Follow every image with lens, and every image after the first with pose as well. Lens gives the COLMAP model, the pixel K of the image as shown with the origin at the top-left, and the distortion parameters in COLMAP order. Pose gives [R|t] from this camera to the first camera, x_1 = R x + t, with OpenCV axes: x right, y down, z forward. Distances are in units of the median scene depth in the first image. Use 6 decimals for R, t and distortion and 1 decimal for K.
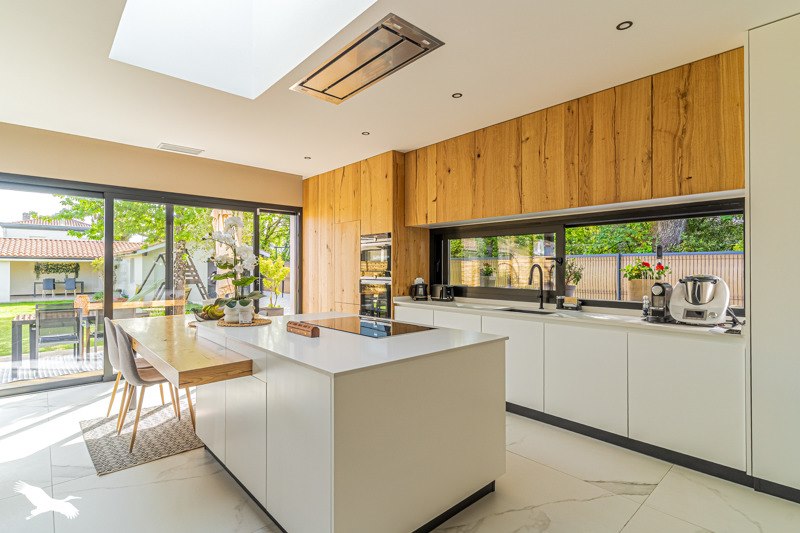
lens RADIAL K [[390.8, 0, 403.6], [0, 390.8, 266.2], [0, 0, 1]] dist [0.005396, 0.000408]
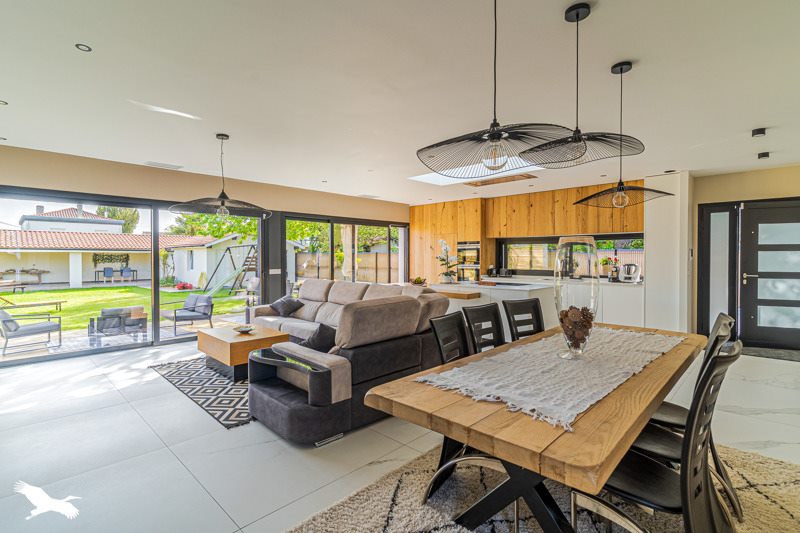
lens RADIAL K [[390.8, 0, 395.9], [0, 390.8, 263.9], [0, 0, 1]] dist [0.005396, 0.000408]
pose [[0.998180, -0.002631, 0.060241, -0.538332], [0.001226, 0.999727, 0.023345, -0.020387], [-0.060286, -0.023229, 0.997911, -0.849252]]
